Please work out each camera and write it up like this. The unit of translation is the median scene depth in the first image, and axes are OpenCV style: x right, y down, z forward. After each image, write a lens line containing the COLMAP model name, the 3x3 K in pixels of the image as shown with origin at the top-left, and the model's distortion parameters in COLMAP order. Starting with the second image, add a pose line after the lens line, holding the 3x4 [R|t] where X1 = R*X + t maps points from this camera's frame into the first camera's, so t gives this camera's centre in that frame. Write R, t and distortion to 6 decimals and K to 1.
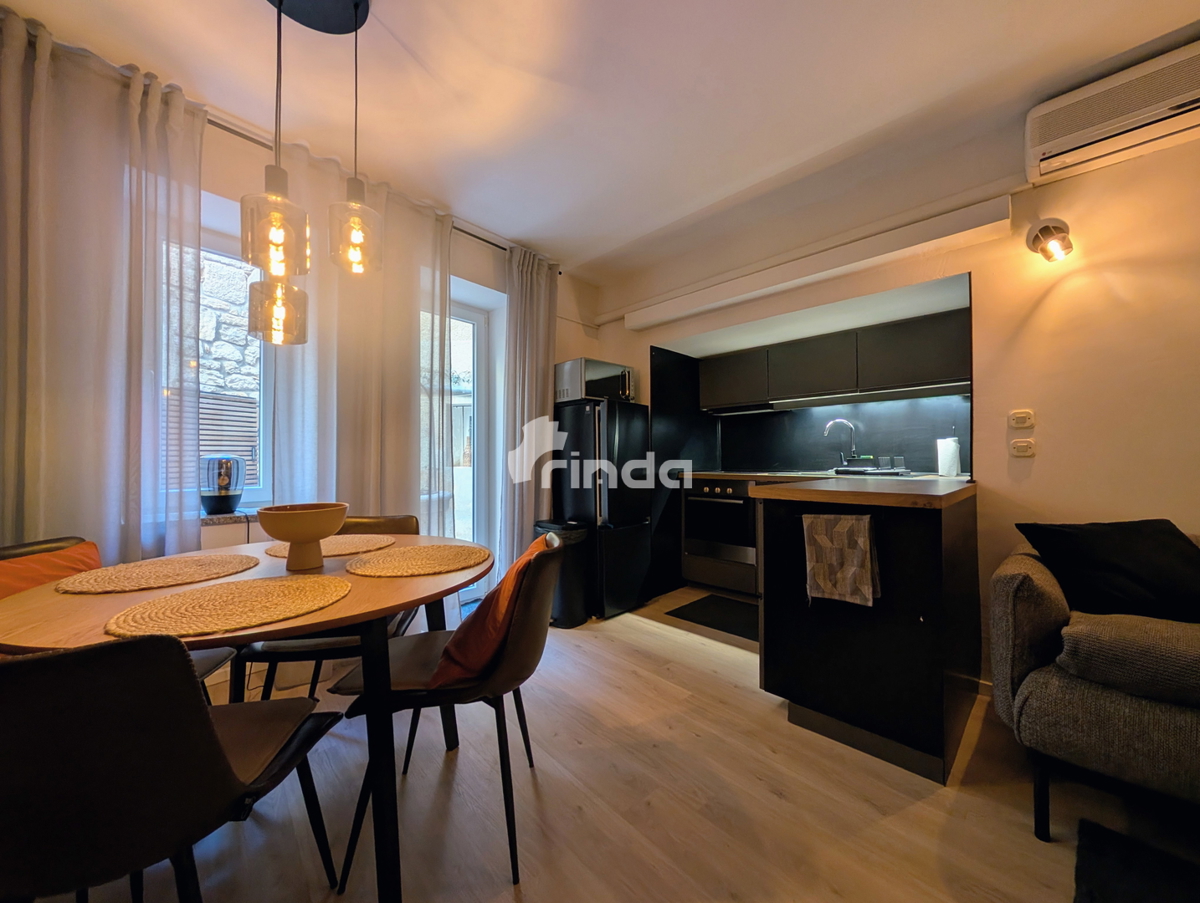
lens RADIAL K [[454.5, 0, 601.1], [0, 454.5, 454.9], [0, 0, 1]] dist [0.002444, 0.000376]
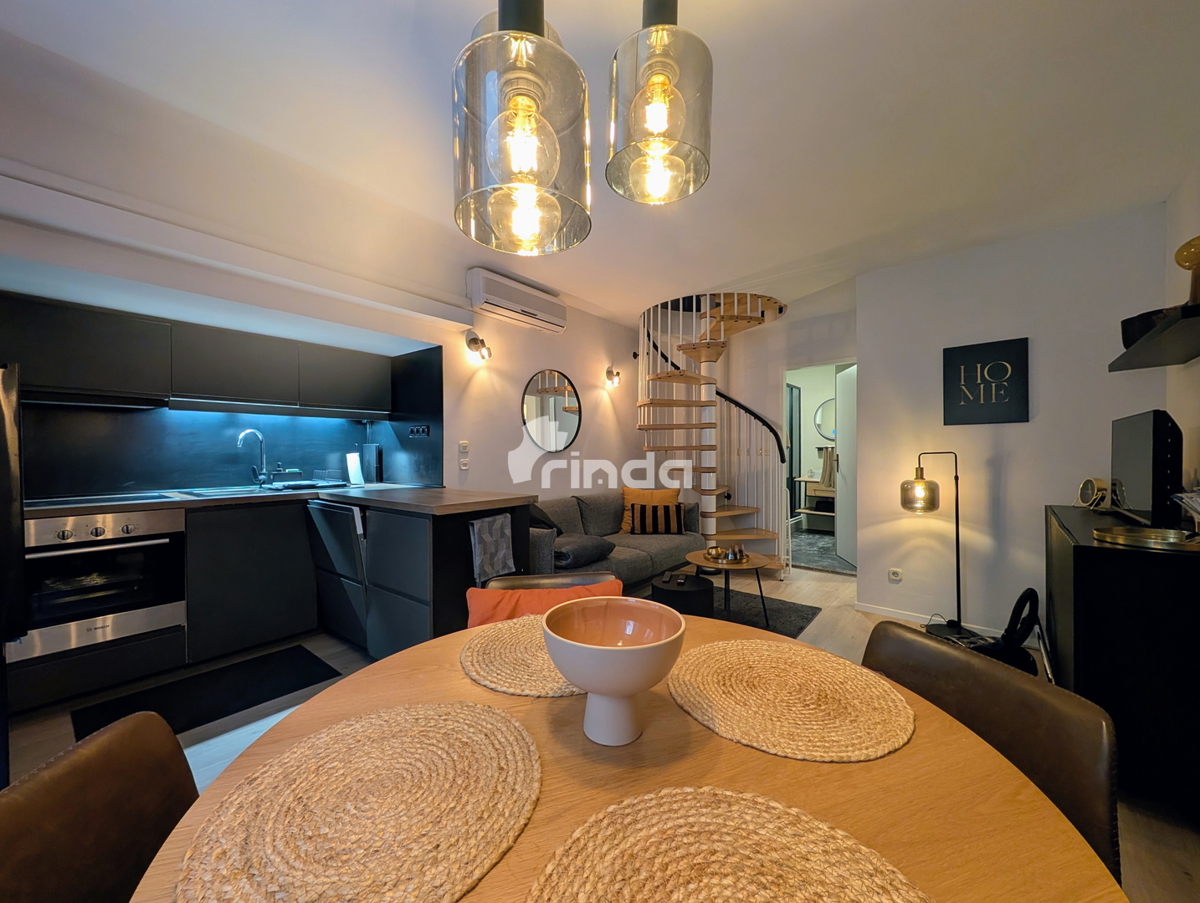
lens RADIAL K [[454.5, 0, 601.1], [0, 454.5, 454.9], [0, 0, 1]] dist [0.002444, 0.000376]
pose [[-0.131868, 0.003449, 0.991261, -0.780225], [-0.004698, 0.999981, -0.004105, -0.046171], [-0.991256, -0.005199, -0.131849, 0.734278]]
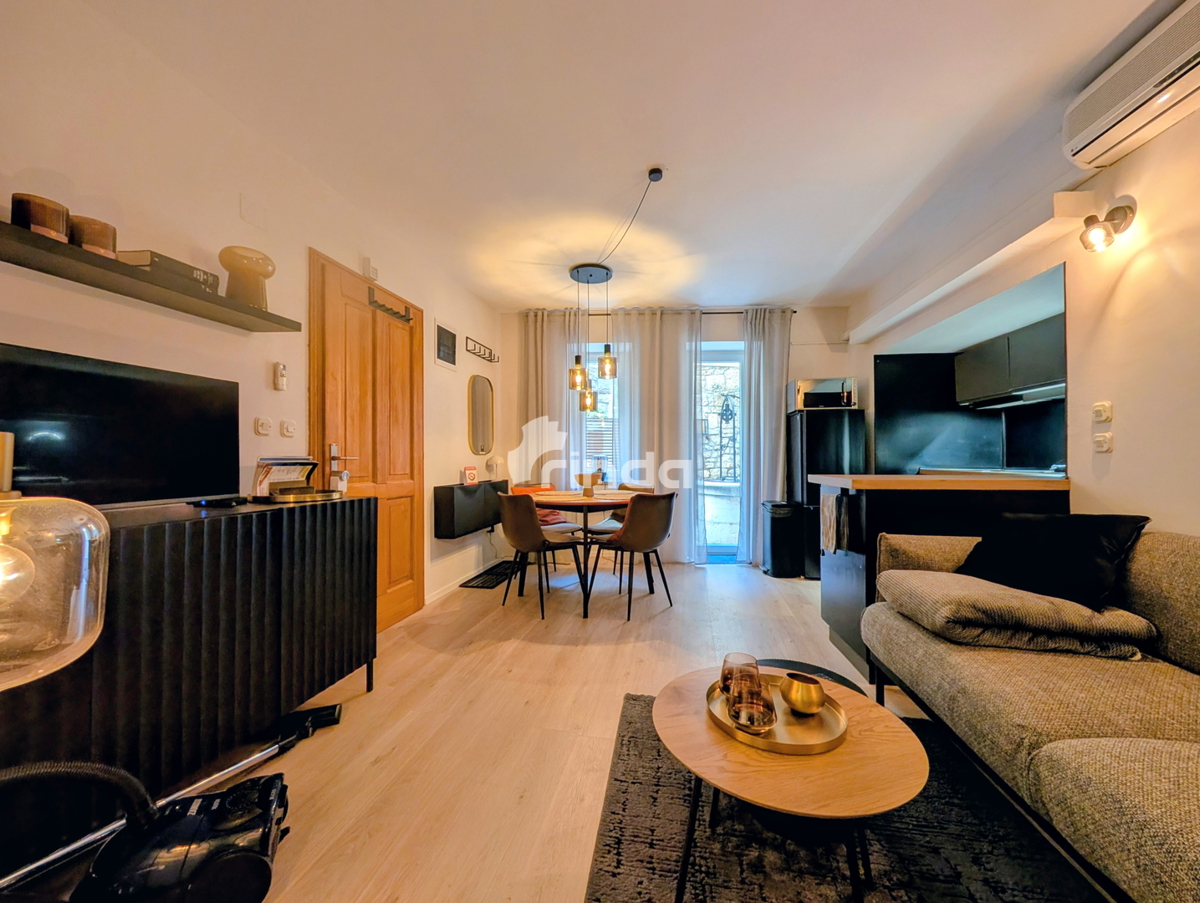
lens RADIAL K [[454.5, 0, 601.1], [0, 454.5, 454.9], [0, 0, 1]] dist [0.002444, 0.000376]
pose [[0.615116, -0.005857, -0.788415, 1.043399], [0.010500, 0.999945, 0.000764, -0.001703], [0.788367, -0.008749, 0.615143, -0.409653]]
